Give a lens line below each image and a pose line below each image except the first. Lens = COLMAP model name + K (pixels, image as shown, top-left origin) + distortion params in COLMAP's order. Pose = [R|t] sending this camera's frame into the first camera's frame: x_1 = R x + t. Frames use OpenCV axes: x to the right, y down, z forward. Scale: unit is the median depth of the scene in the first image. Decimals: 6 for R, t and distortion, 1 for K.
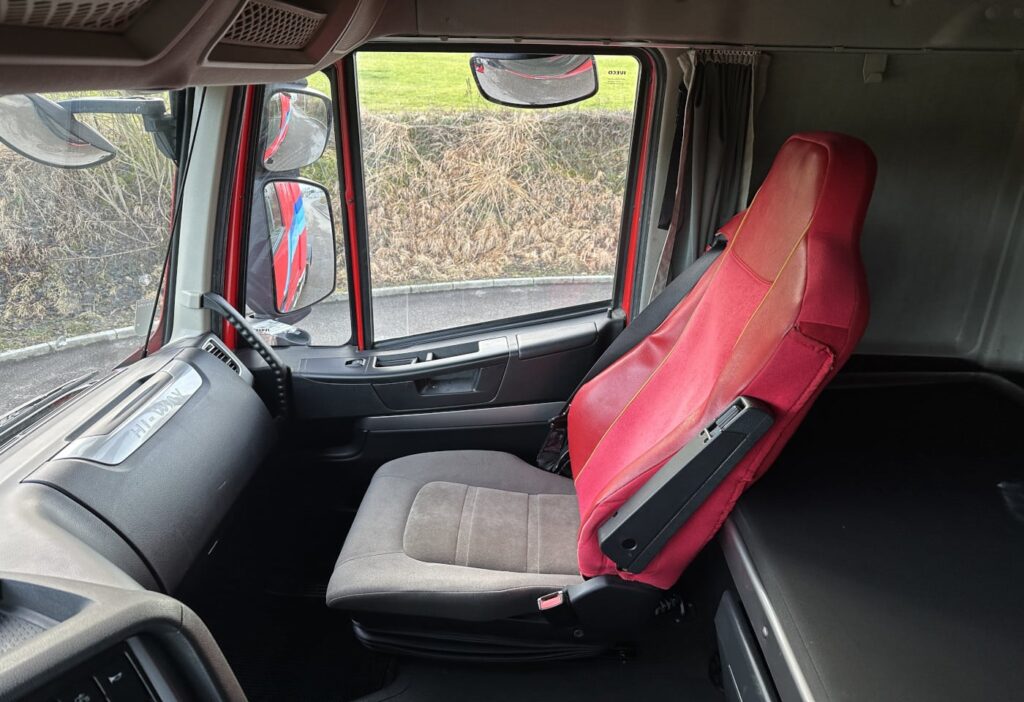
lens RADIAL K [[726.8, 0, 516.4], [0, 726.8, 391.1], [0, 0, 1]] dist [-0.000424, -0.008208]
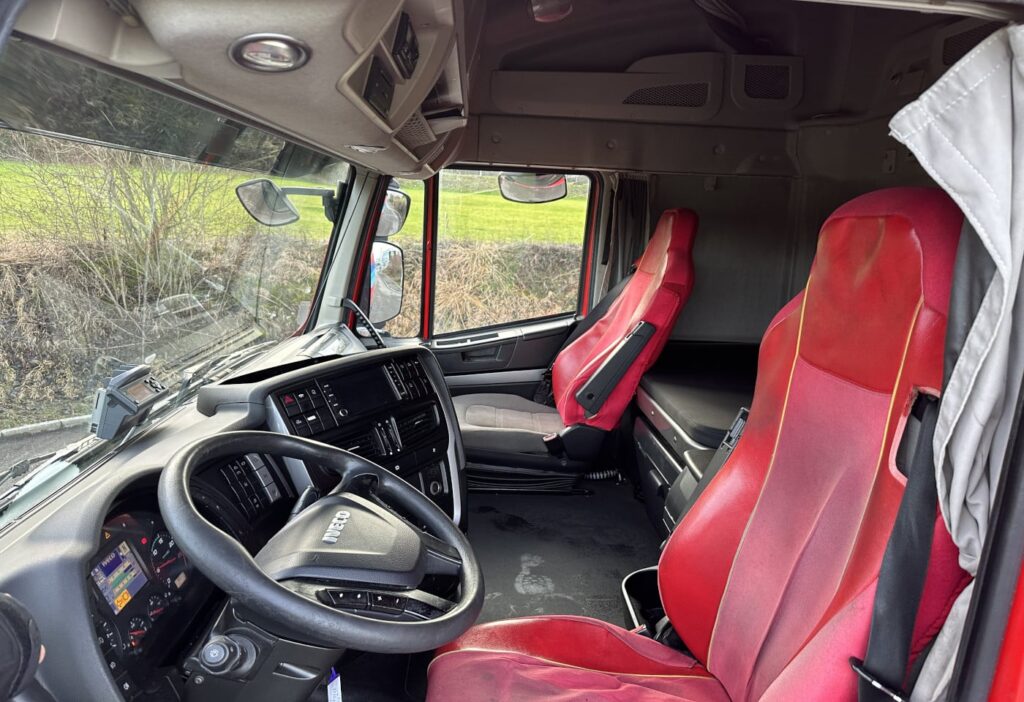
lens RADIAL K [[757.6, 0, 509.1], [0, 757.6, 396.0], [0, 0, 1]] dist [-0.001815, -0.006386]
pose [[0.997542, 0.016088, 0.068194, -0.139069], [-0.003276, 0.982928, -0.183959, 0.386990], [-0.069990, 0.183284, 0.980565, -0.680570]]
